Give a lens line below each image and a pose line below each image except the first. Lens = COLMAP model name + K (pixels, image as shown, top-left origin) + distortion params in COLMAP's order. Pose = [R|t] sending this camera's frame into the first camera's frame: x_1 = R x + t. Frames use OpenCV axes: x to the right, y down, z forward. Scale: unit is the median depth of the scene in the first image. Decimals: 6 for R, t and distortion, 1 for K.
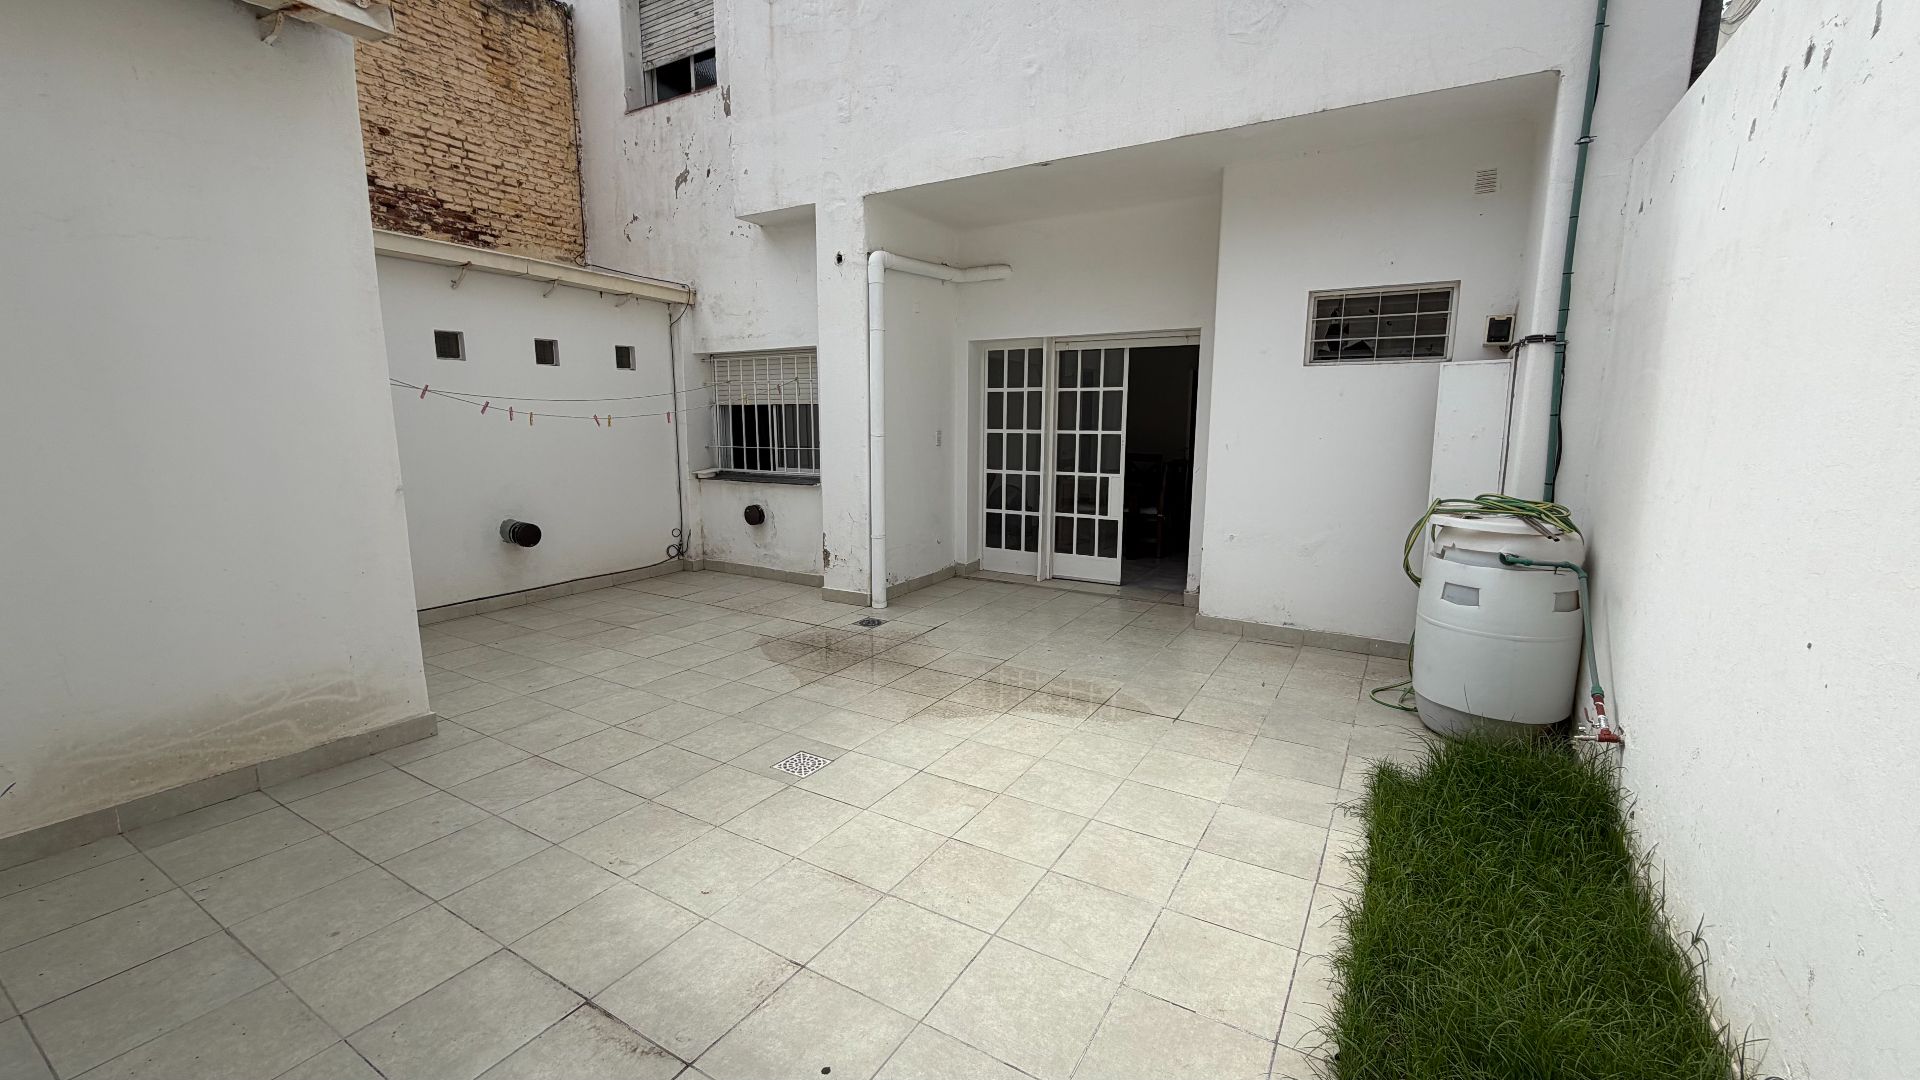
lens RADIAL K [[776.0, 0, 953.1], [0, 776.0, 543.3], [0, 0, 1]] dist [0.002325, -0.001153]
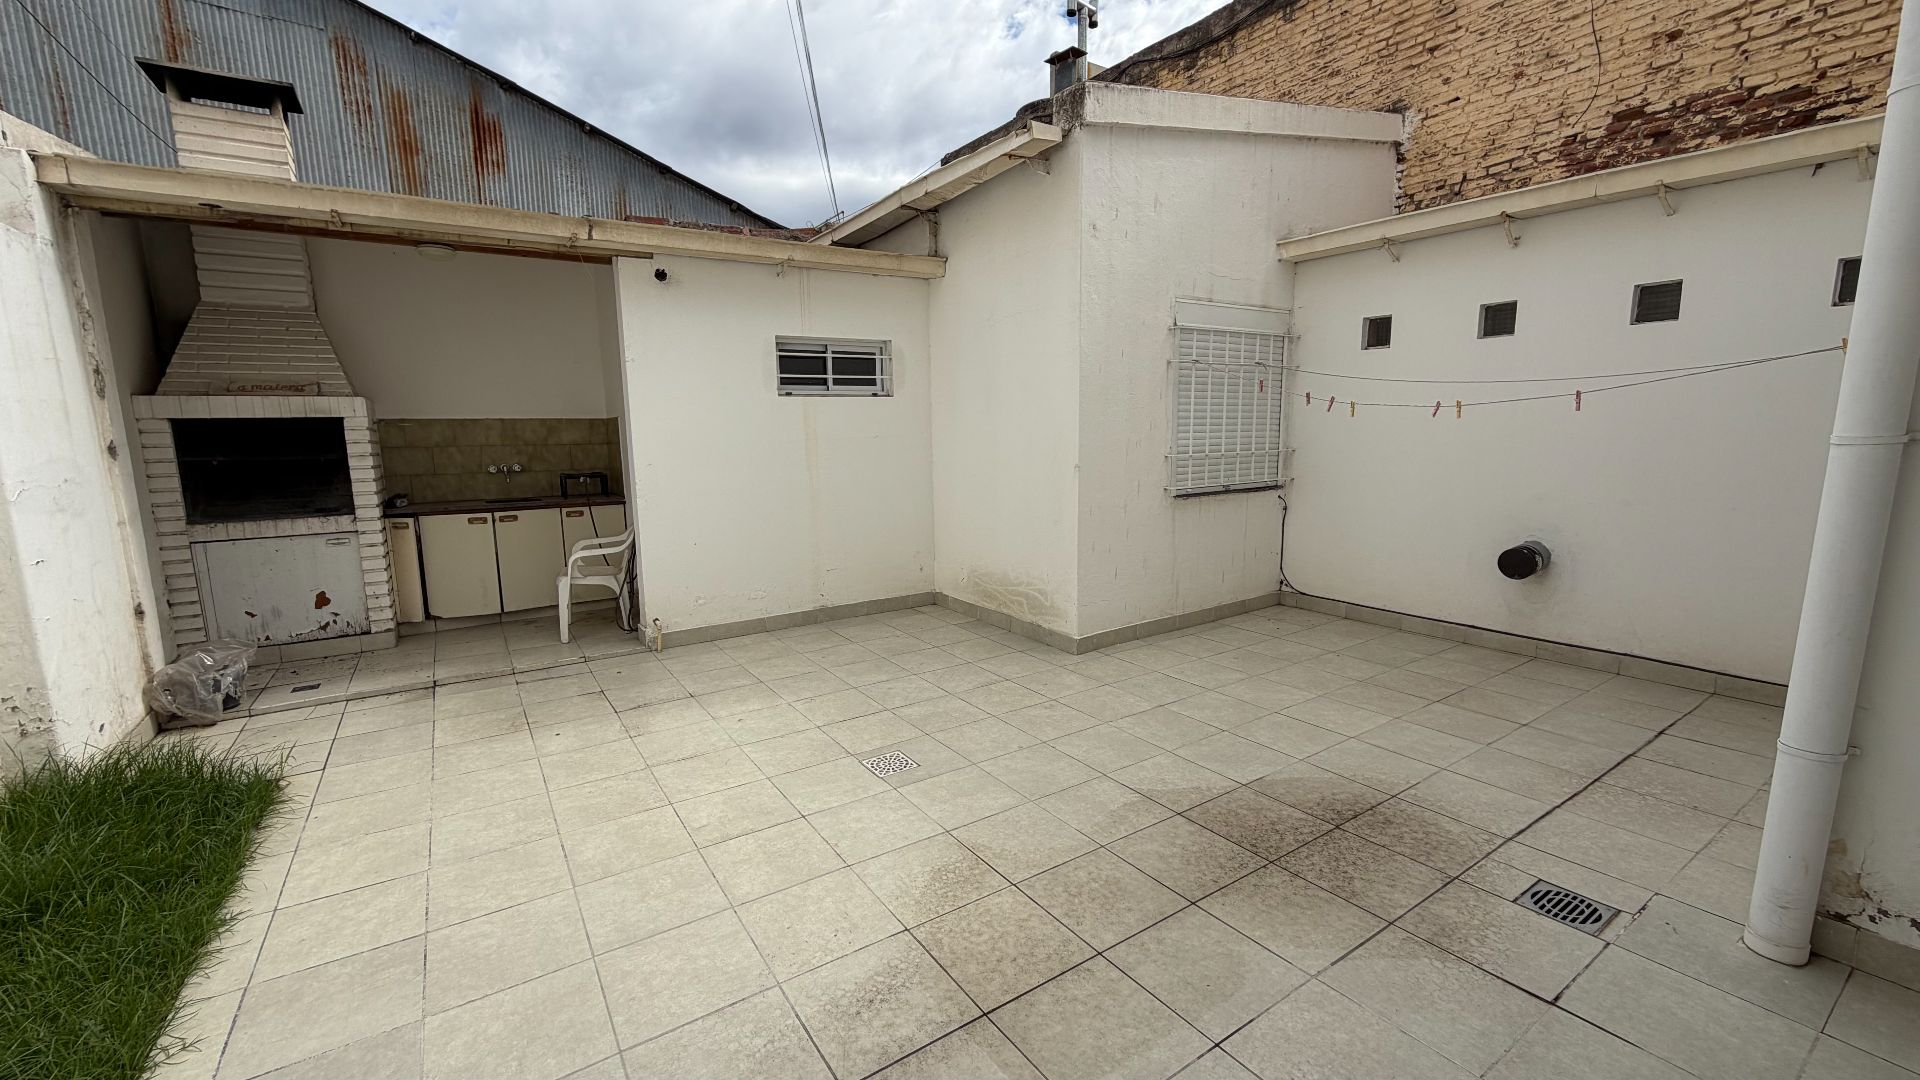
lens RADIAL K [[776.0, 0, 961.2], [0, 776.0, 542.8], [0, 0, 1]] dist [0.002325, -0.001153]
pose [[-0.433847, 0.138712, -0.890245, 0.586734], [-0.130730, 0.967930, 0.214526, -0.202305], [0.891452, 0.209453, -0.401800, 1.383407]]
